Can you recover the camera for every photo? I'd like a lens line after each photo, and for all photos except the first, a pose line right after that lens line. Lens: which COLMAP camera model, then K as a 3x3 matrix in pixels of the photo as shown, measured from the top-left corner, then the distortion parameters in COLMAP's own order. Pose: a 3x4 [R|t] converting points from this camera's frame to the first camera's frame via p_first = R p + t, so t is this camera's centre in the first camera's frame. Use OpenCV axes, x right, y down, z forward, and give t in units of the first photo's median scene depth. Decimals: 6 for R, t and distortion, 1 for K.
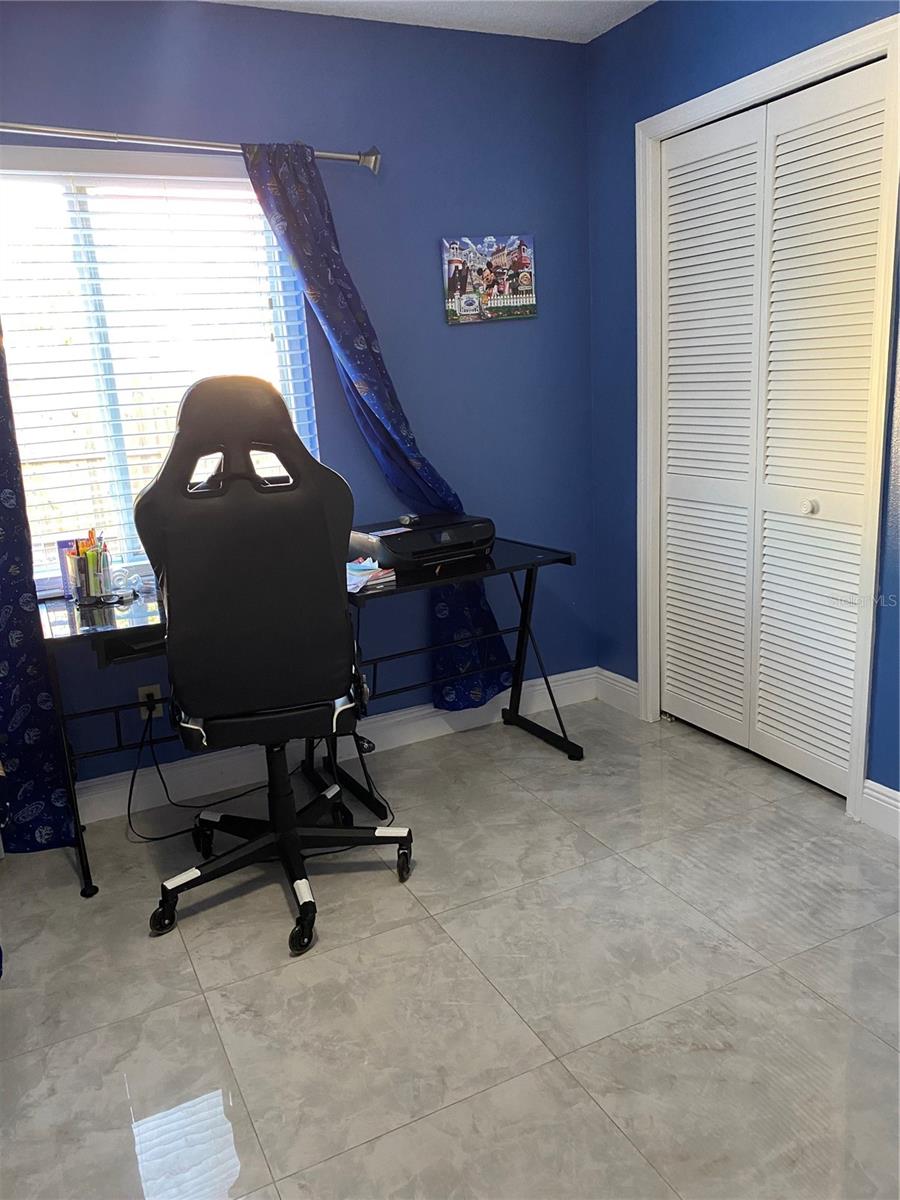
lens RADIAL K [[923.1, 0, 450.0], [0, 923.1, 600.0], [0, 0, 1]] dist [0.058861, -0.062533]
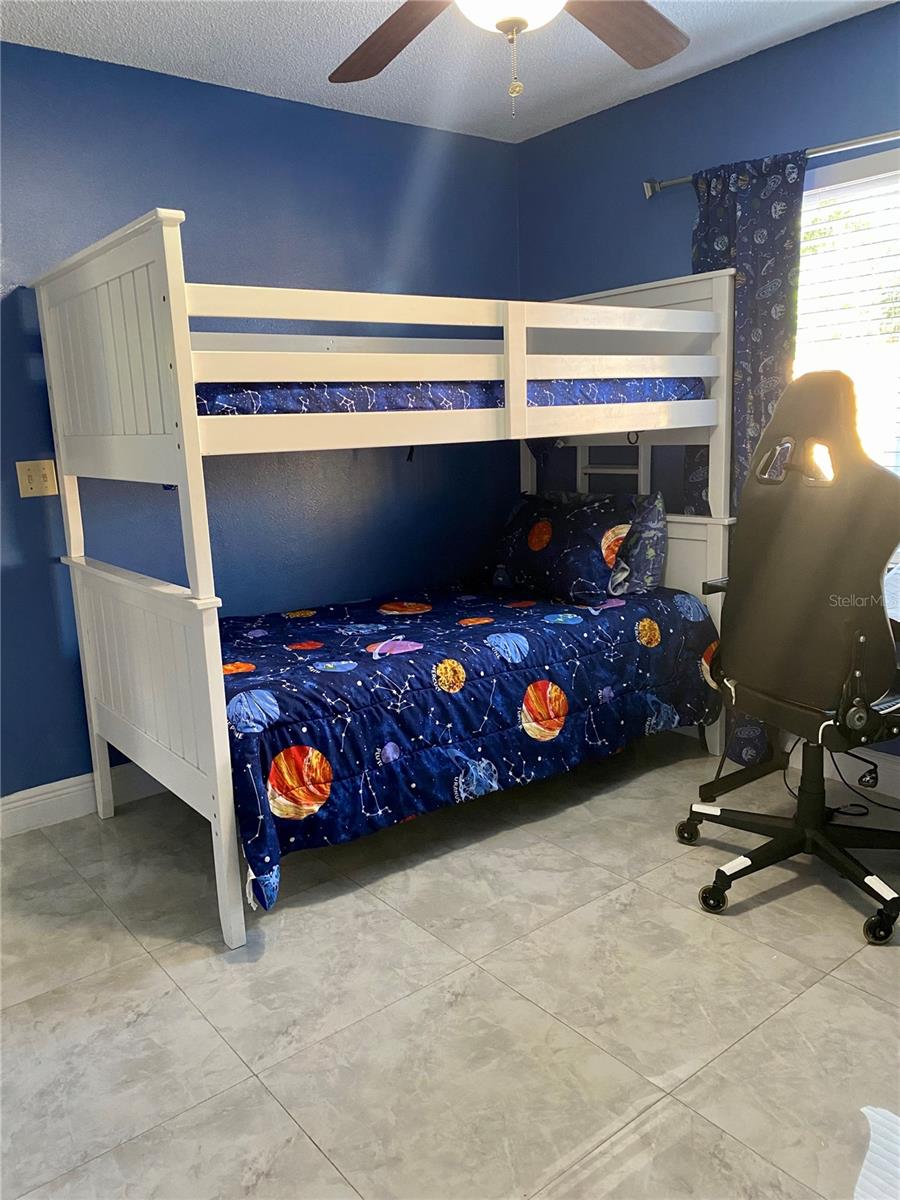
lens RADIAL K [[923.1, 0, 450.0], [0, 923.1, 600.0], [0, 0, 1]] dist [0.058861, -0.062533]
pose [[0.215573, 0.238203, -0.946989, 0.756610], [-0.209265, 0.958529, 0.193469, -0.118459], [0.953801, 0.156465, 0.256481, 0.408541]]
